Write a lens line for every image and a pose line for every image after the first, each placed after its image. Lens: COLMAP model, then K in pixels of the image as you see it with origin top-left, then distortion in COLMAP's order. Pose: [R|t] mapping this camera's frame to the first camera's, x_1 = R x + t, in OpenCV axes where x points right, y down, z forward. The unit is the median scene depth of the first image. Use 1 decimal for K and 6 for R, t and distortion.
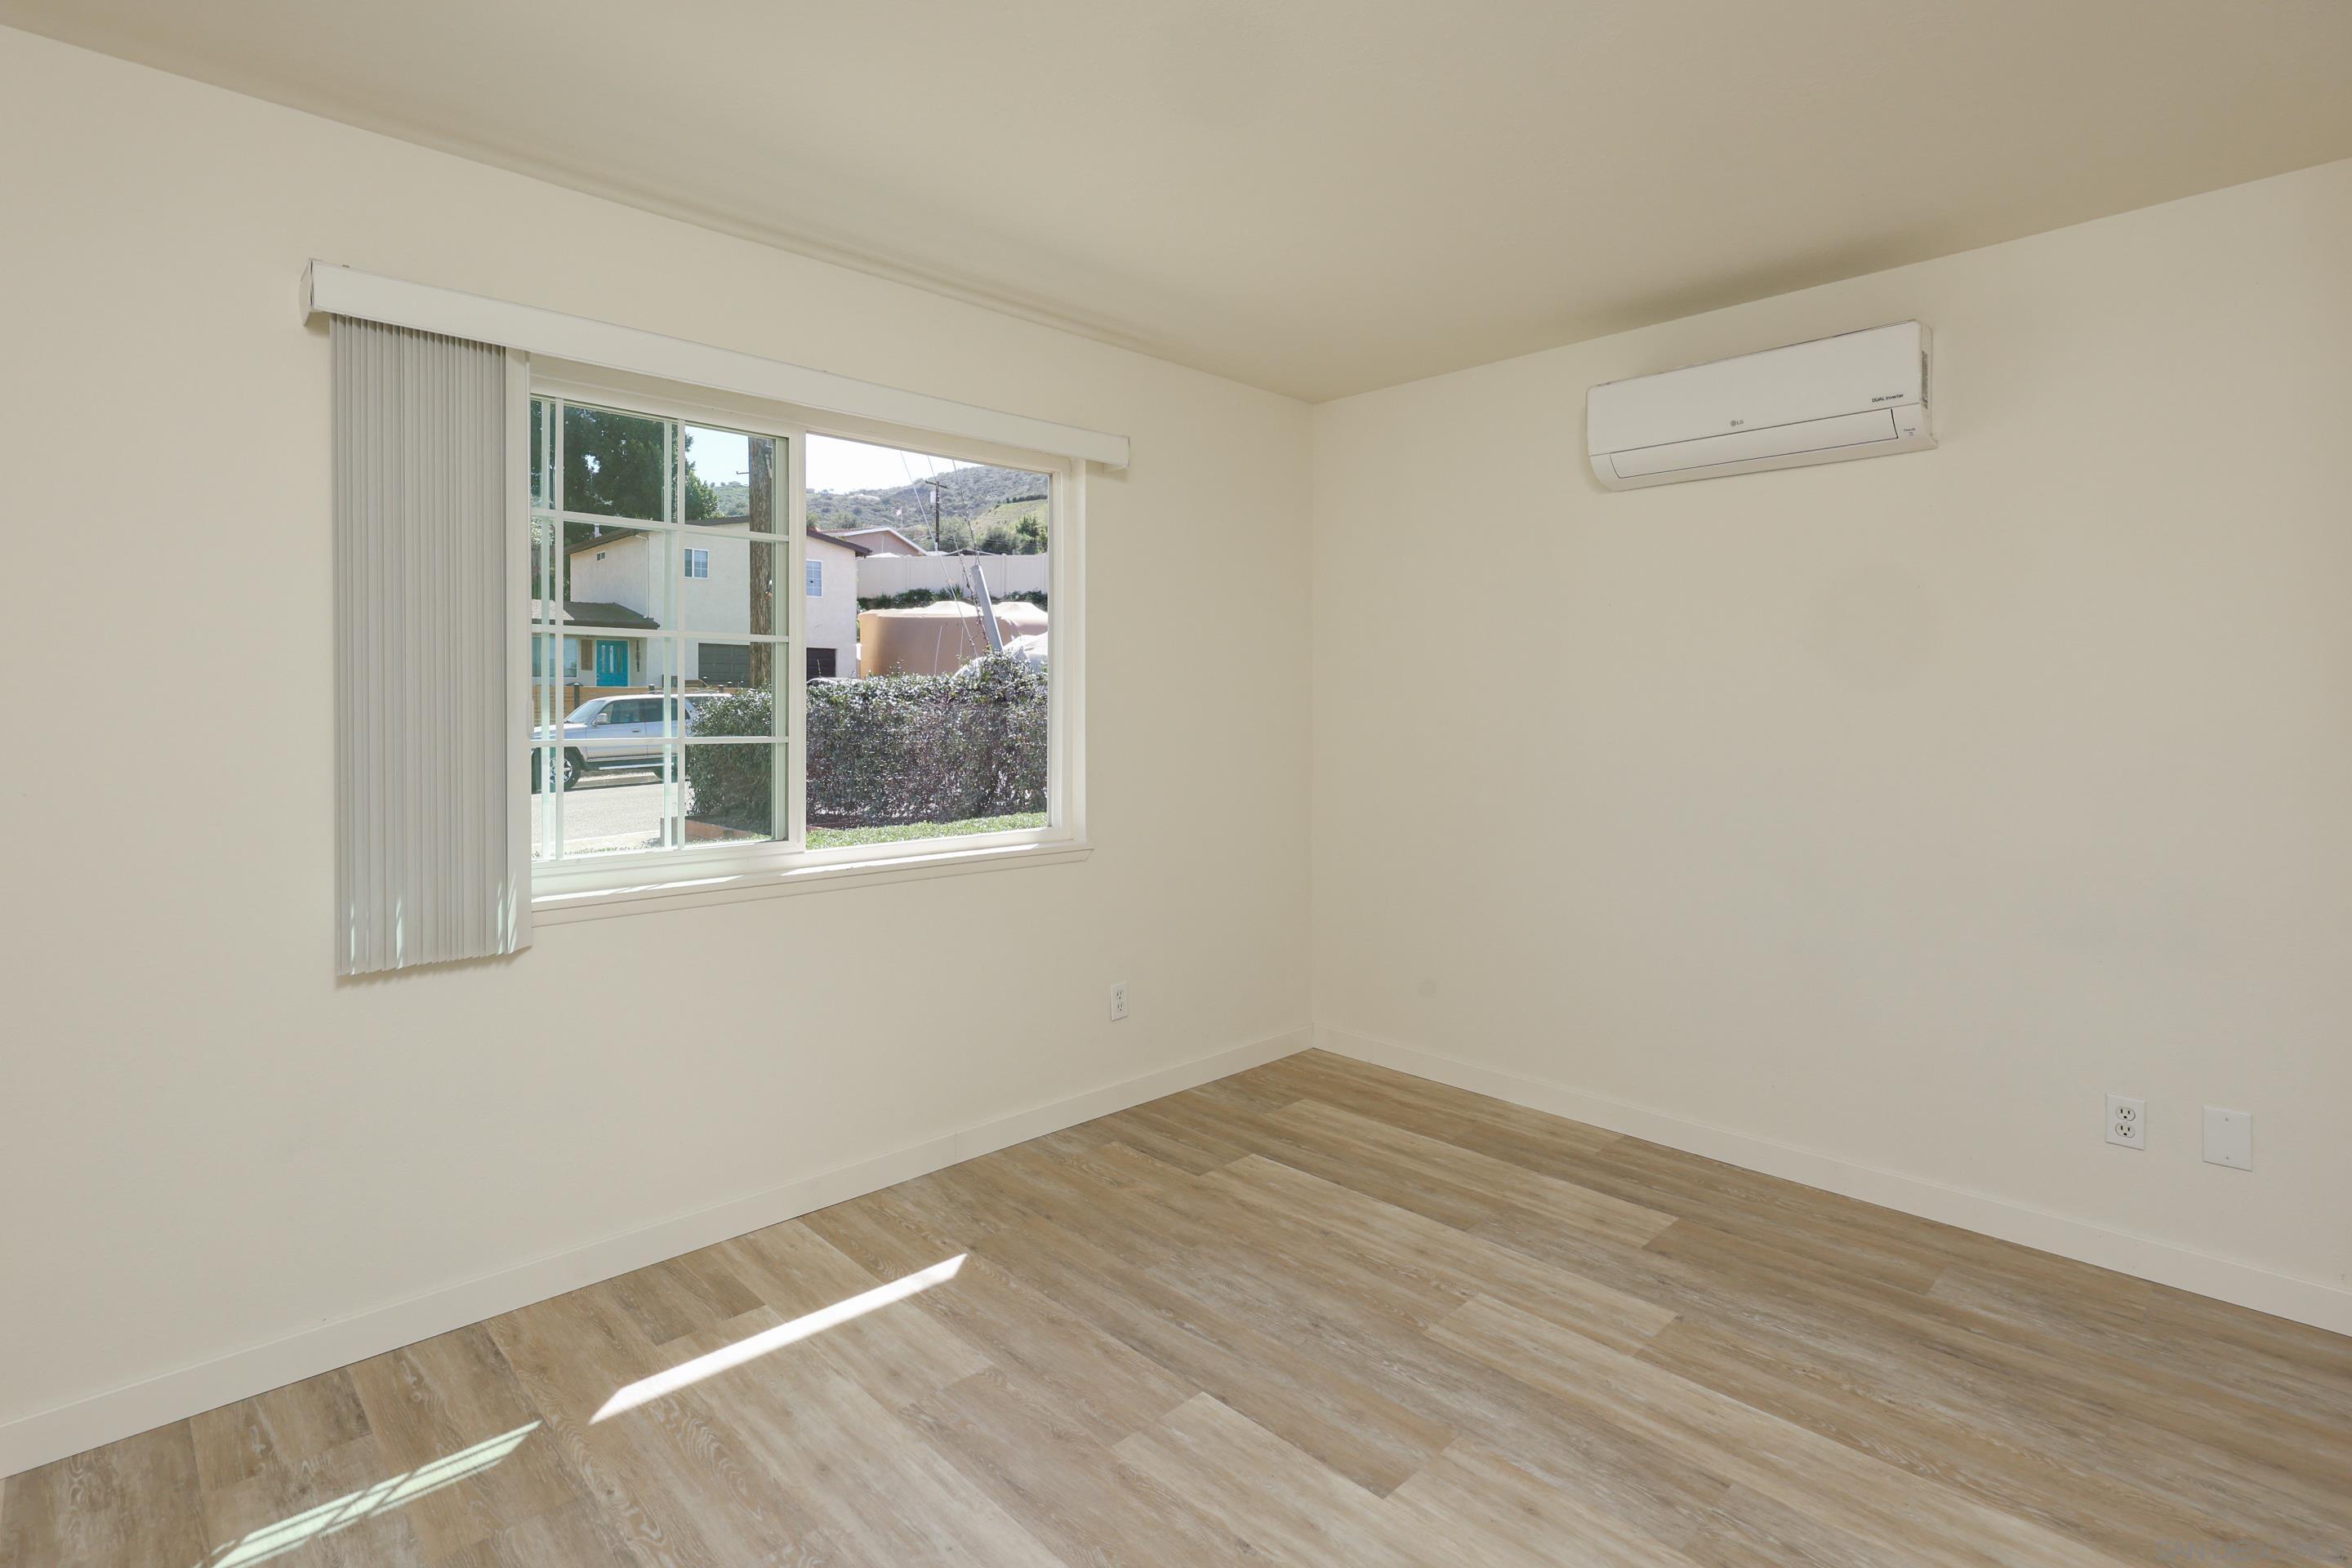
lens RADIAL K [[1120.2, 0, 1175.1], [0, 1120.2, 714.6], [0, 0, 1]] dist [0.010920, -0.000119]
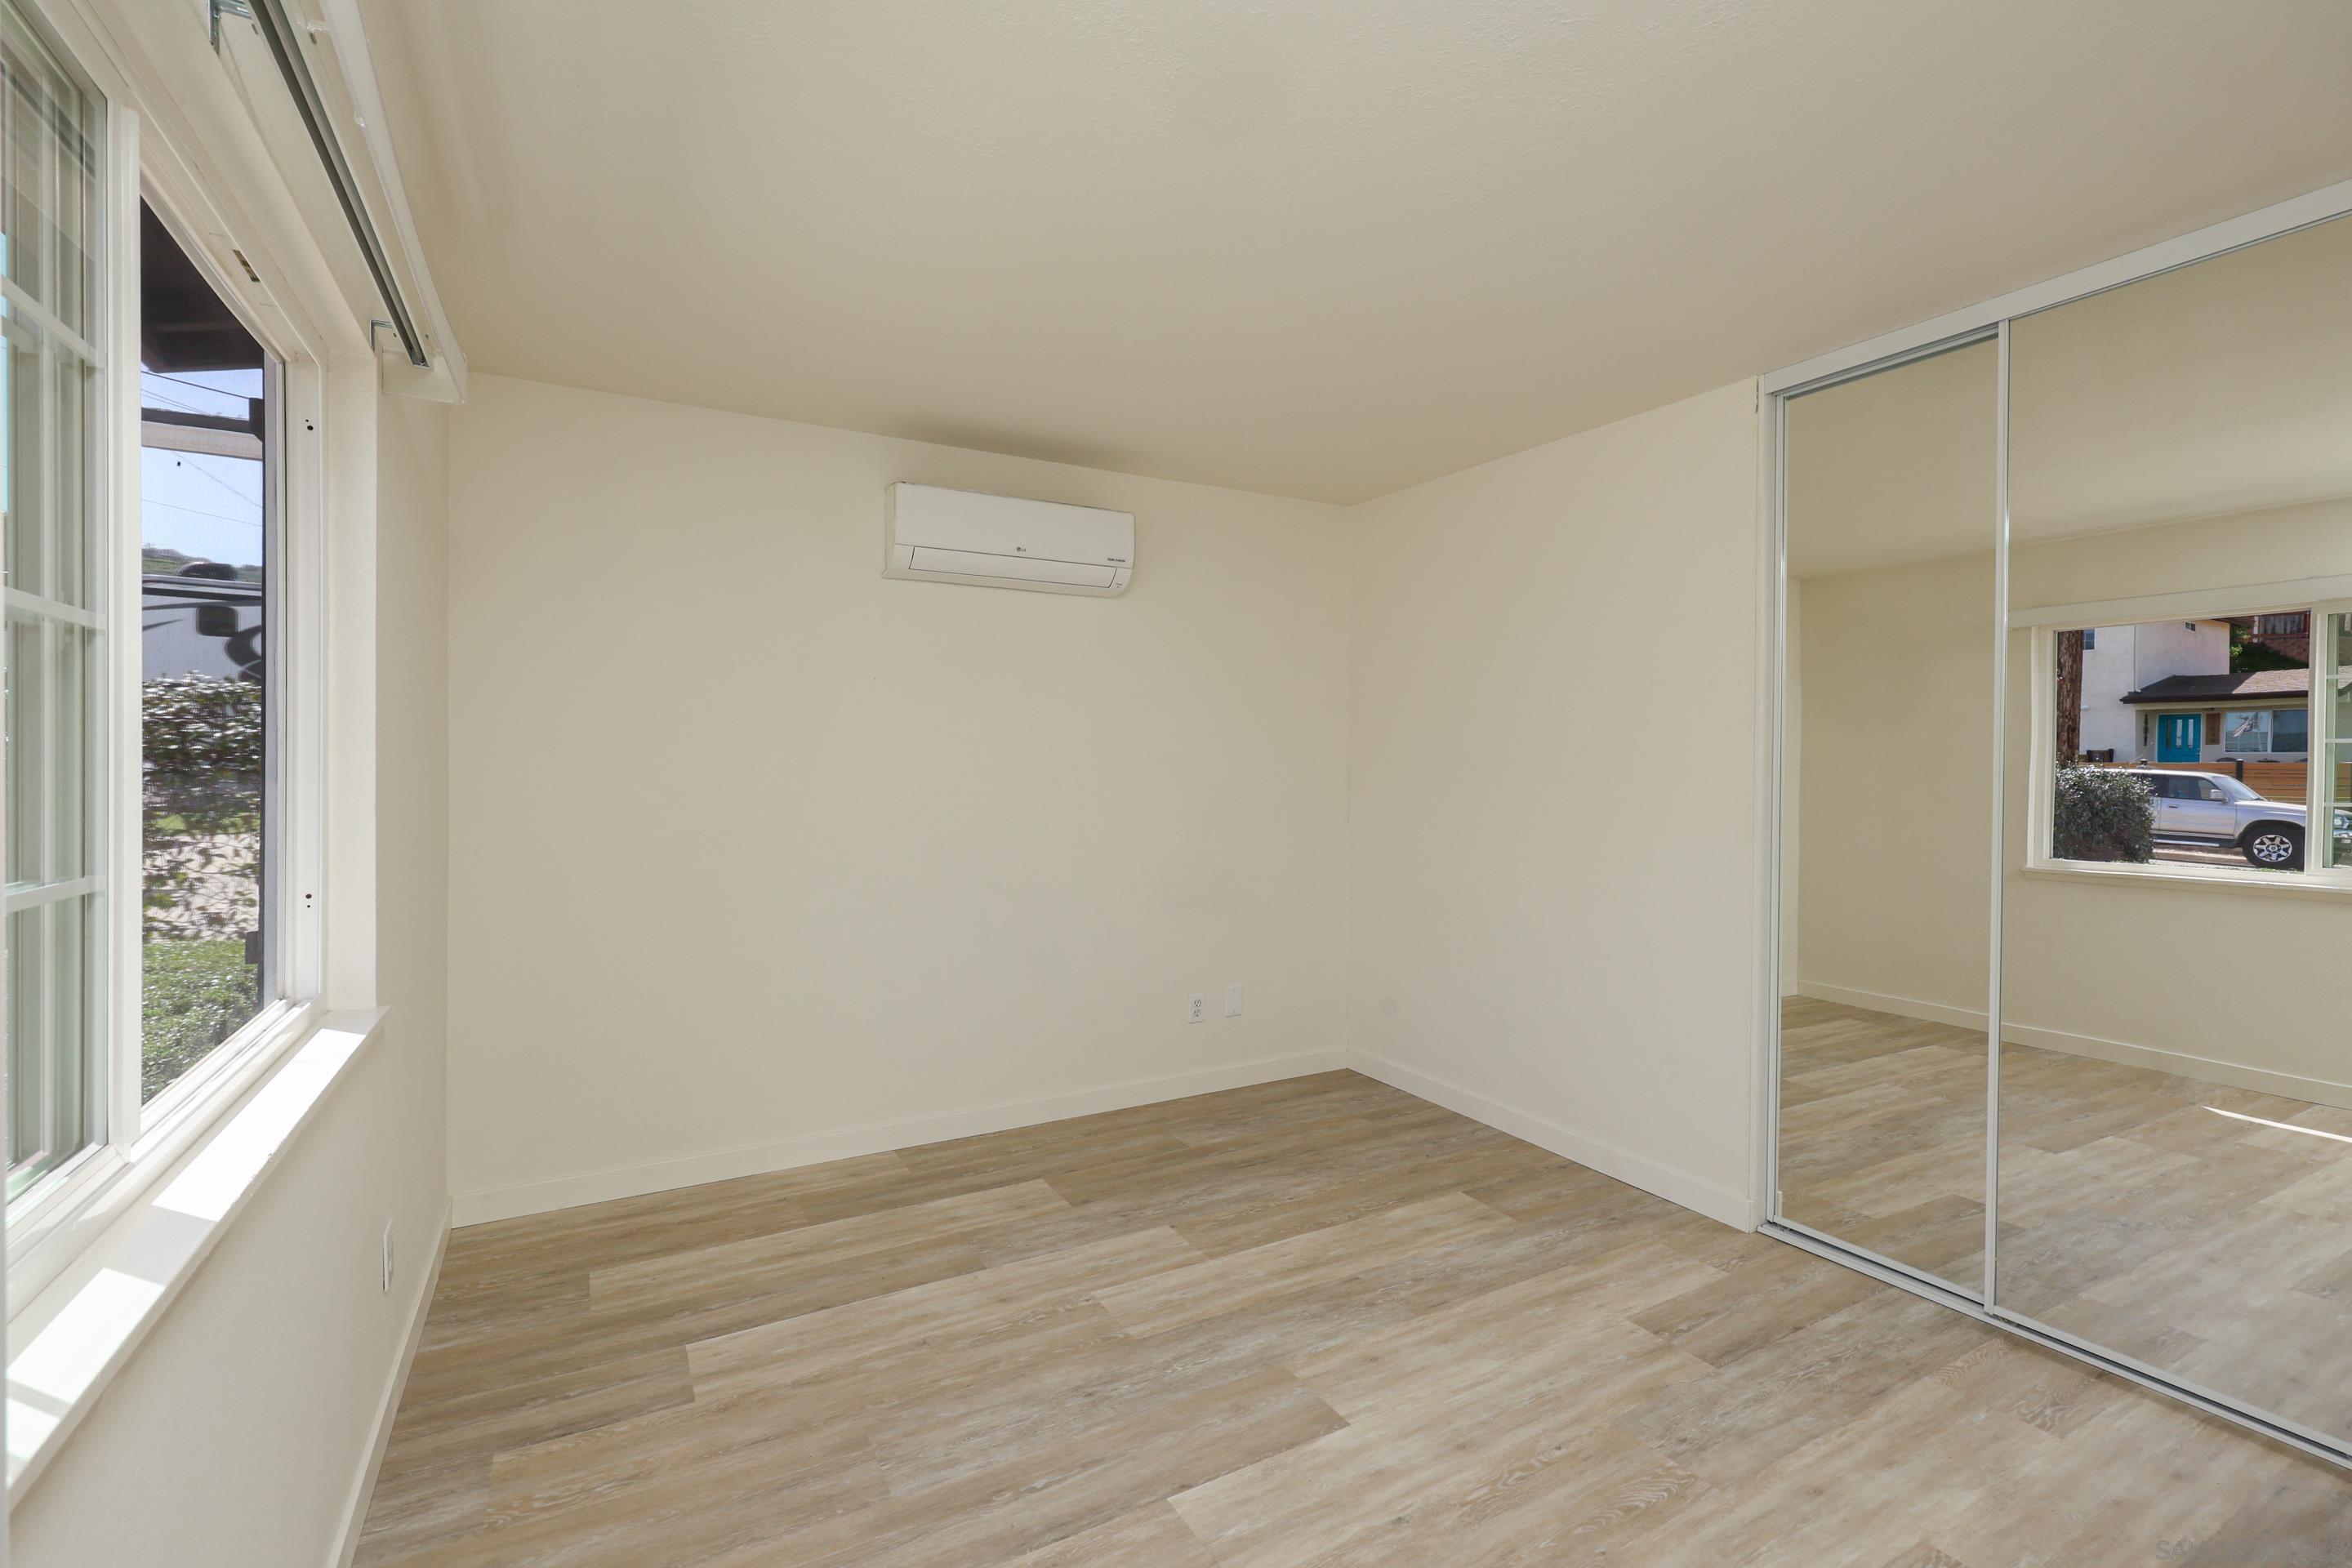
lens RADIAL K [[973.0, 0, 1176.1], [0, 973.0, 770.3], [0, 0, 1]] dist [0.001550, 0.000094]
pose [[0.293380, -0.008506, 0.955958, -0.592330], [0.005787, 0.999958, 0.007121, -0.016443], [-0.955979, 0.003443, 0.293416, 0.585827]]
